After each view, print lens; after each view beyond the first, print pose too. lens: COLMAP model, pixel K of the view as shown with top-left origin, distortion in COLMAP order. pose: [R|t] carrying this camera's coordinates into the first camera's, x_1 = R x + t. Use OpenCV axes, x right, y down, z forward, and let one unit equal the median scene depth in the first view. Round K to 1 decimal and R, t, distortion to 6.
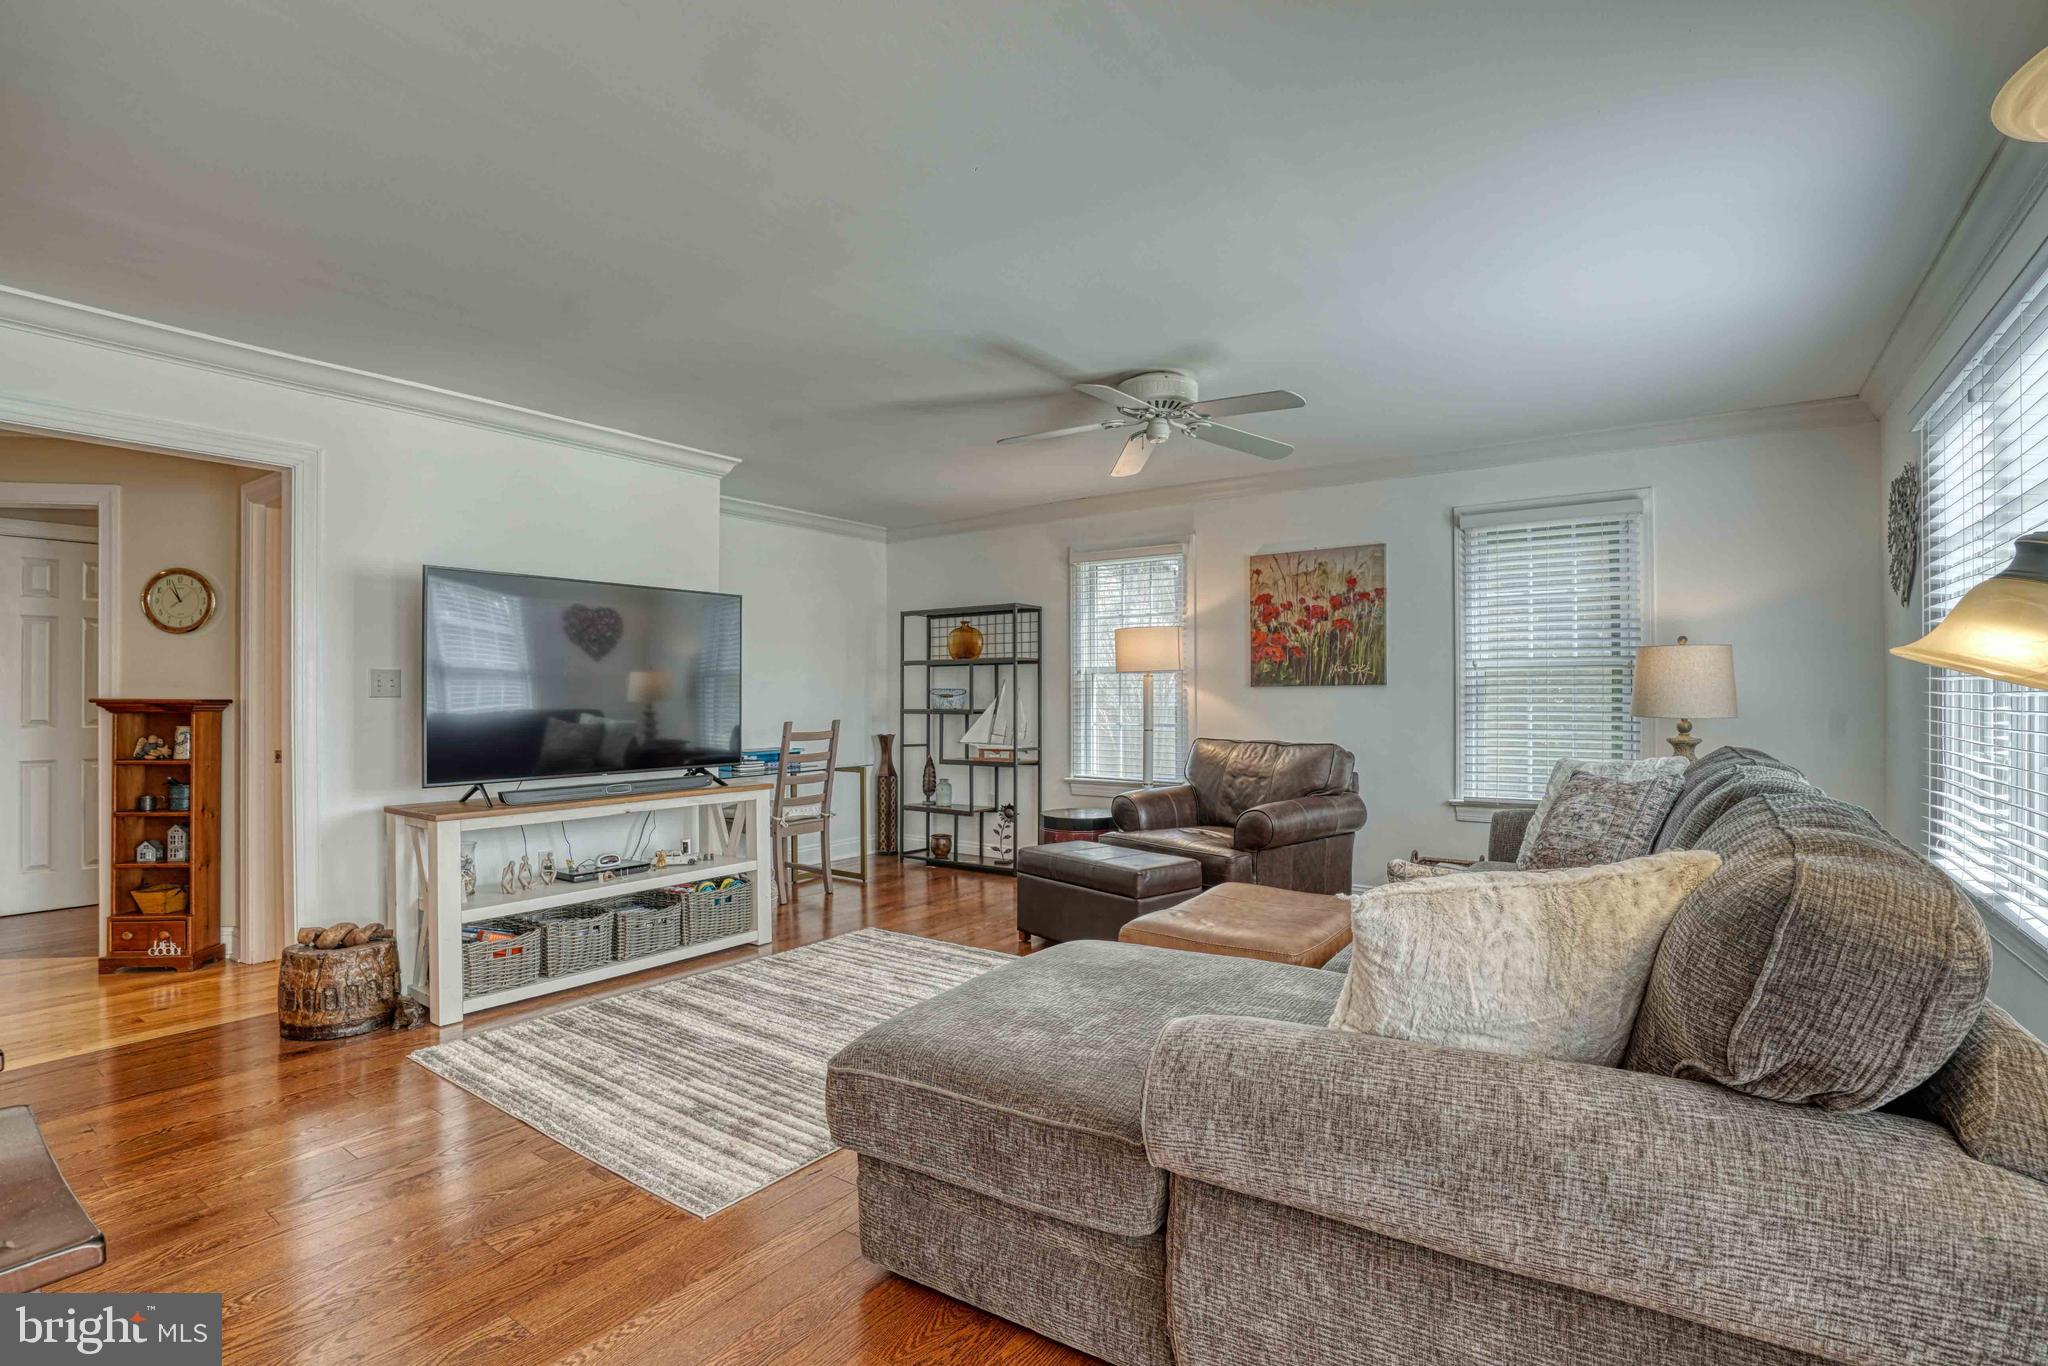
lens RADIAL K [[946.1, 0, 1006.2], [0, 946.1, 682.1], [0, 0, 1]] dist [-0.068220, 0.028413]
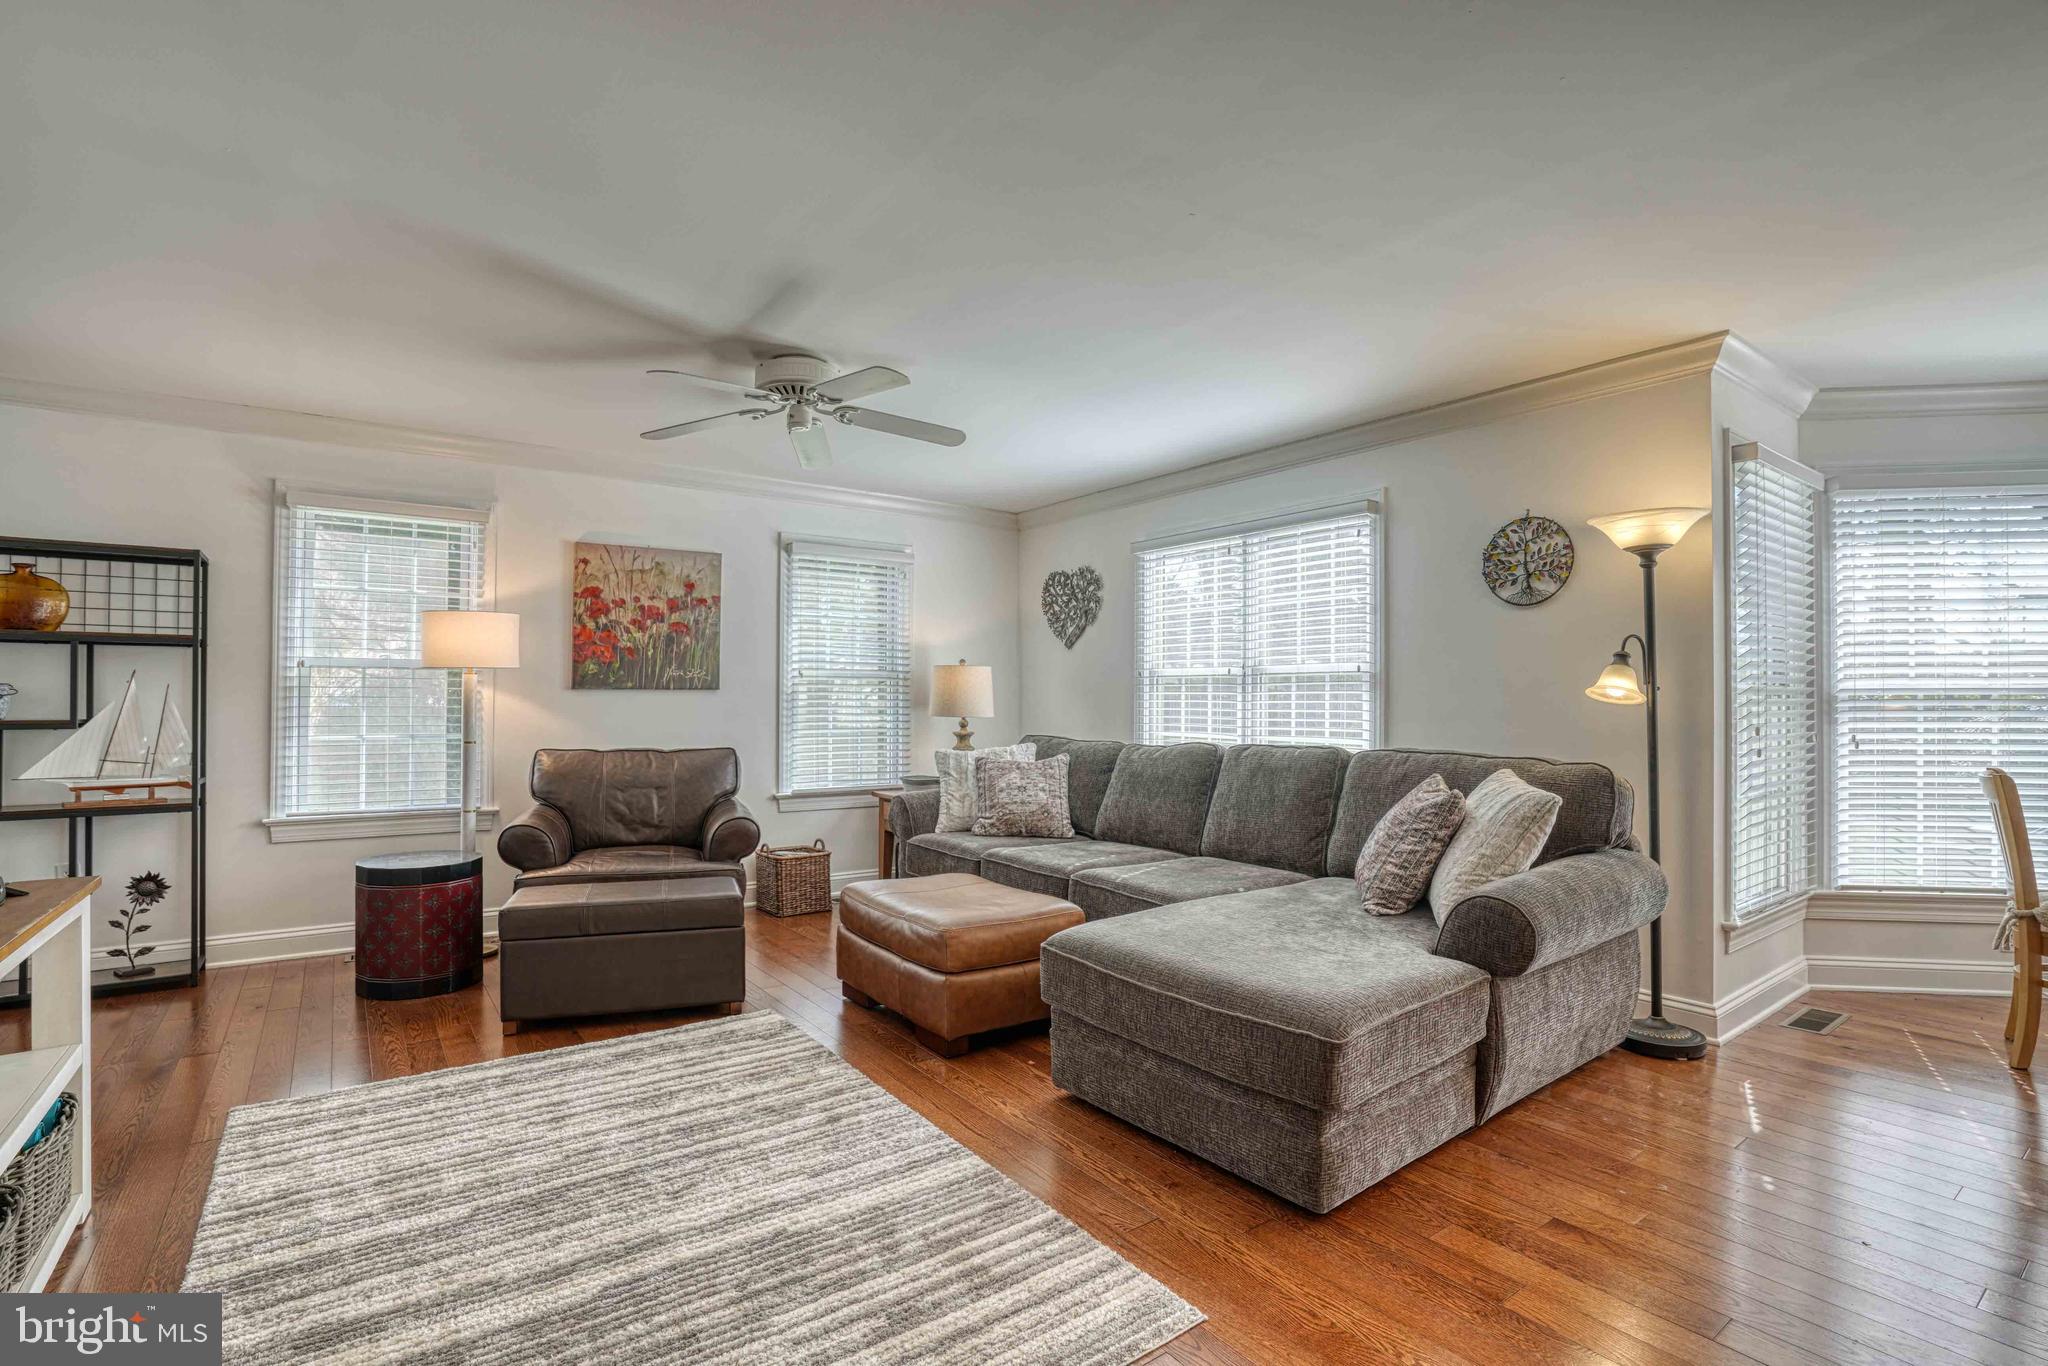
lens RADIAL K [[946.1, 0, 1006.2], [0, 946.1, 682.1], [0, 0, 1]] dist [-0.068220, 0.028413]
pose [[0.328230, 0.020587, 0.944374, -0.460929], [-0.017750, 0.999720, -0.015625, 0.004972], [-0.944431, -0.011635, 0.328504, 0.346953]]
